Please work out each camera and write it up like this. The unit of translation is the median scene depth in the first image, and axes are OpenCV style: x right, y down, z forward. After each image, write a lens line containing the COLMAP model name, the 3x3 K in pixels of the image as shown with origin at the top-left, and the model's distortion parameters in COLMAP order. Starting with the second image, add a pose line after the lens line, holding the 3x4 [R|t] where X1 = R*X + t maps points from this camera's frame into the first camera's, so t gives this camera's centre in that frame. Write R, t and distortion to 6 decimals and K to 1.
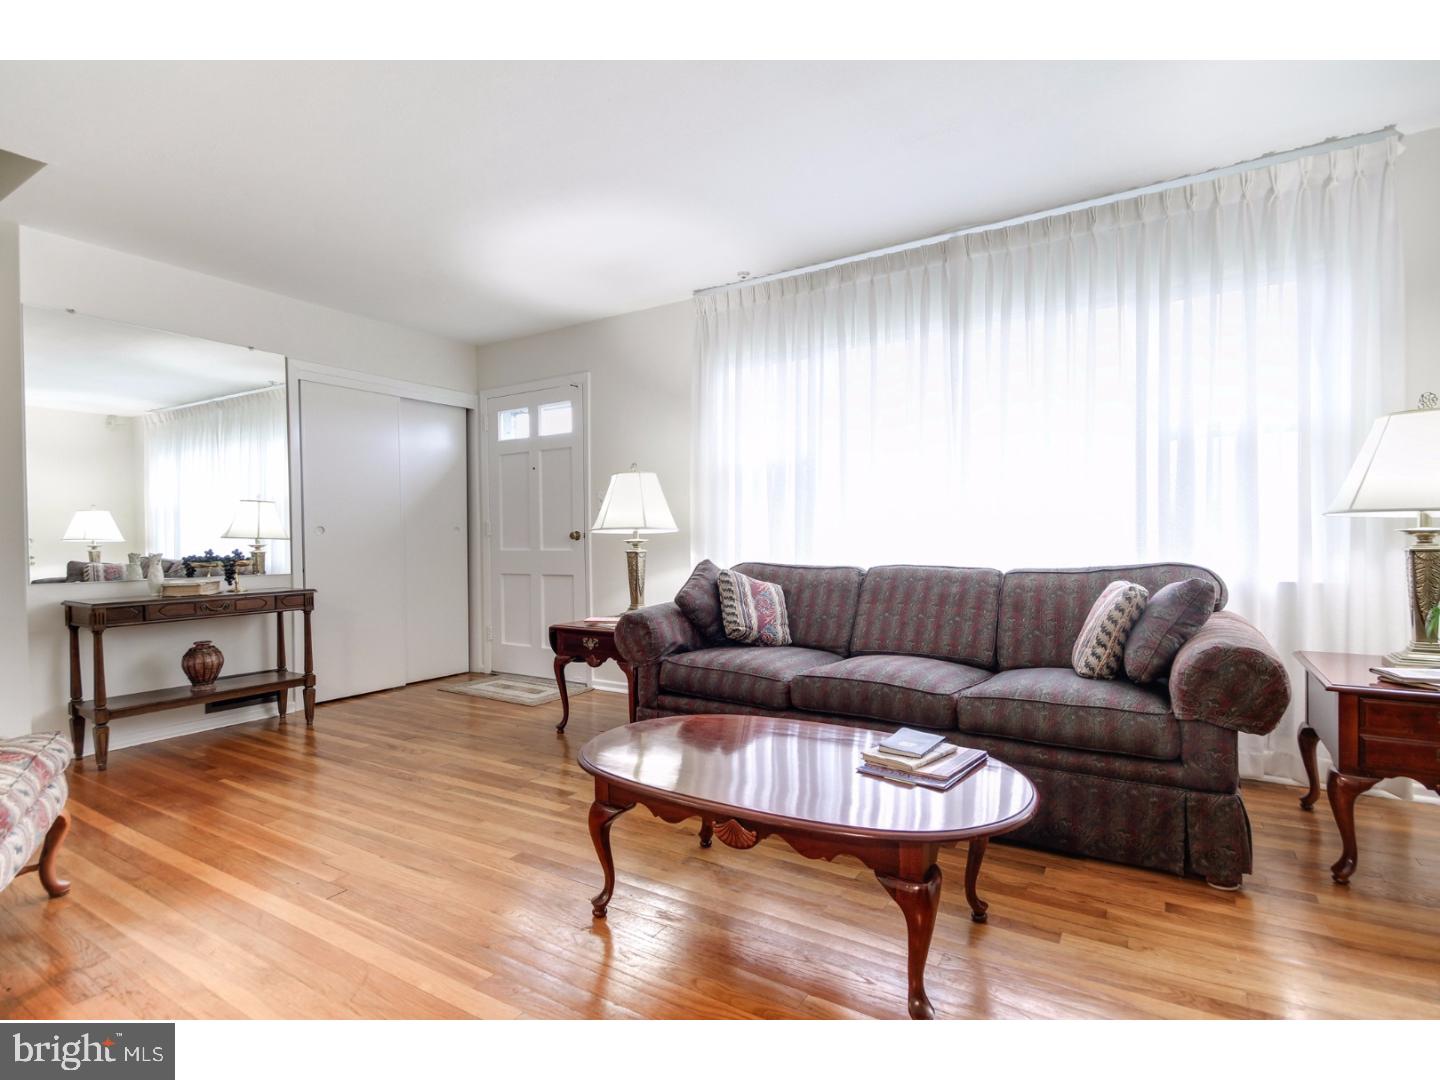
lens RADIAL K [[664.7, 0, 727.6], [0, 664.7, 544.2], [0, 0, 1]] dist [0.004271, -0.000223]
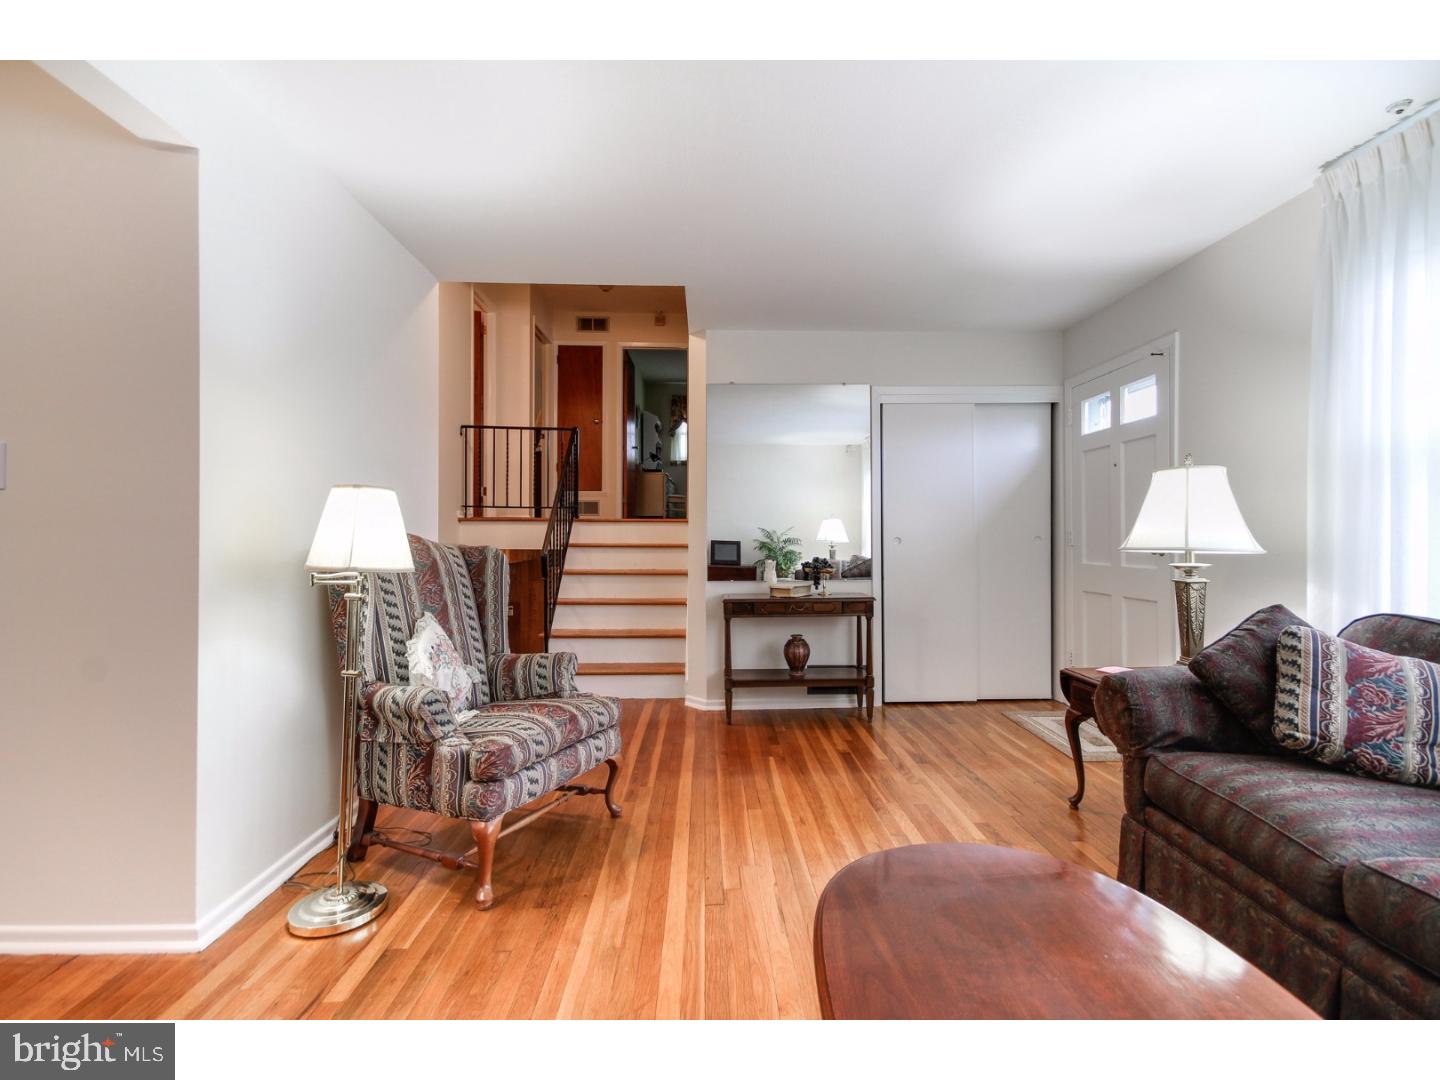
lens RADIAL K [[681.5, 0, 787.3], [0, 681.5, 530.7], [0, 0, 1]] dist [0.001680, -0.000100]
pose [[0.584894, 0.000756, -0.811110, 0.227151], [-0.007646, 0.999960, -0.004582, -0.041146], [0.811074, 0.008881, 0.584876, 0.283945]]
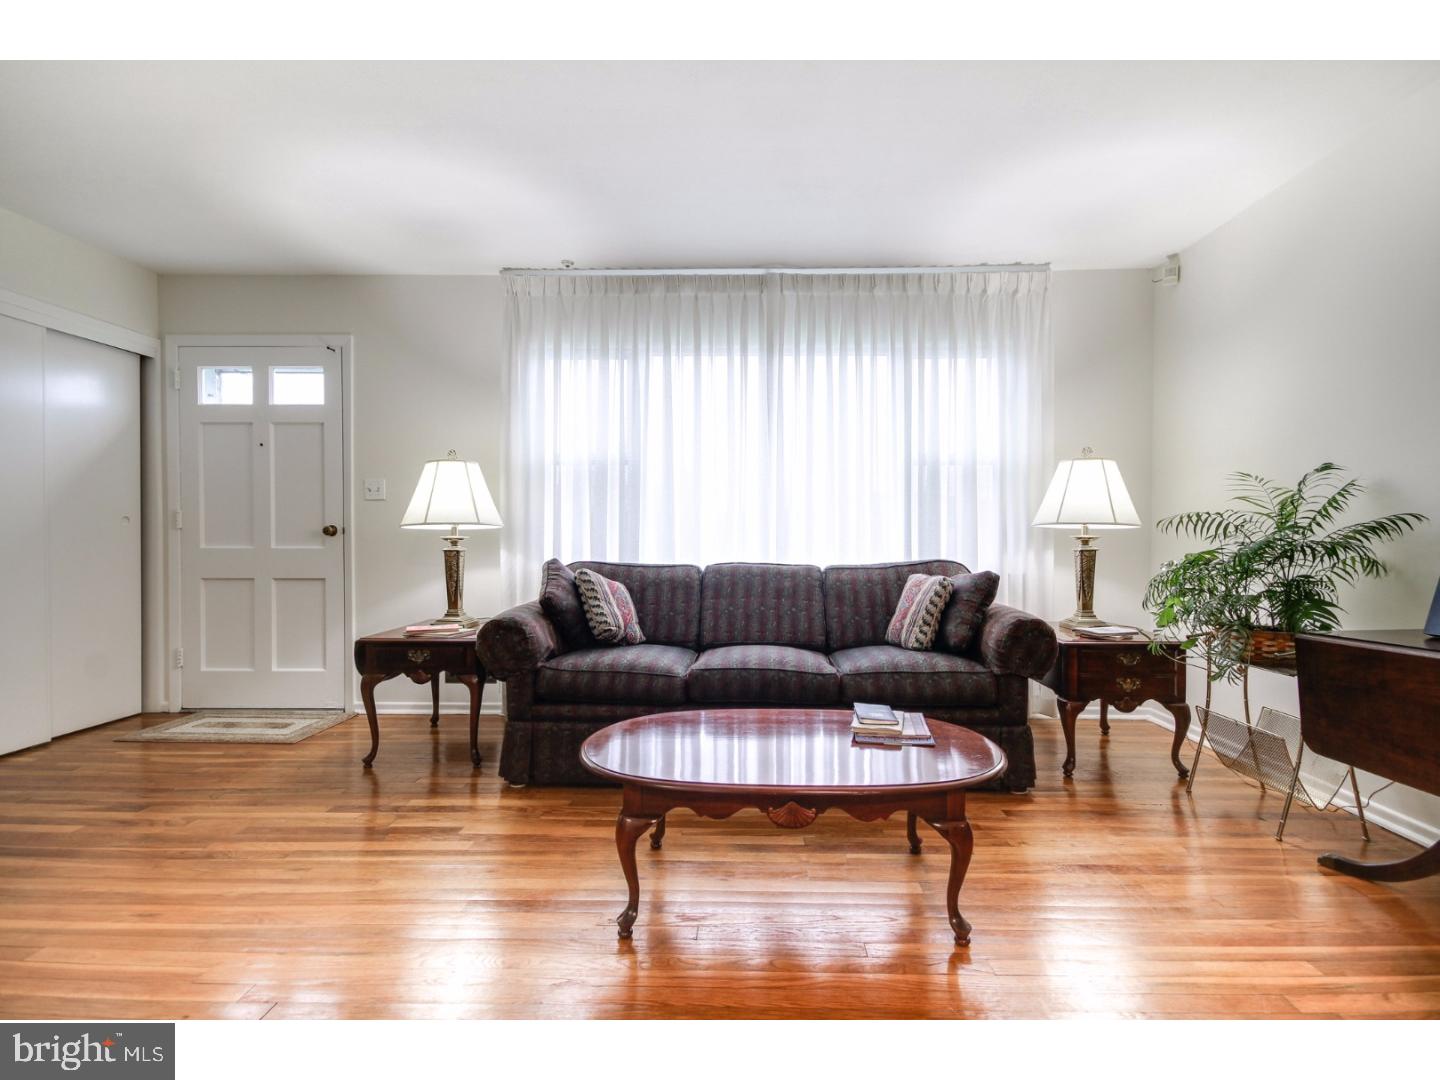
lens RADIAL K [[662.5, 0, 720.0], [0, 662.5, 540.0], [0, 0, 1]] dist [0.003592, 0.000160]
pose [[0.870238, 0.010539, 0.492520, -0.309696], [-0.007129, 0.999936, -0.008801, 0.003760], [-0.492581, 0.004148, 0.870257, 0.067800]]
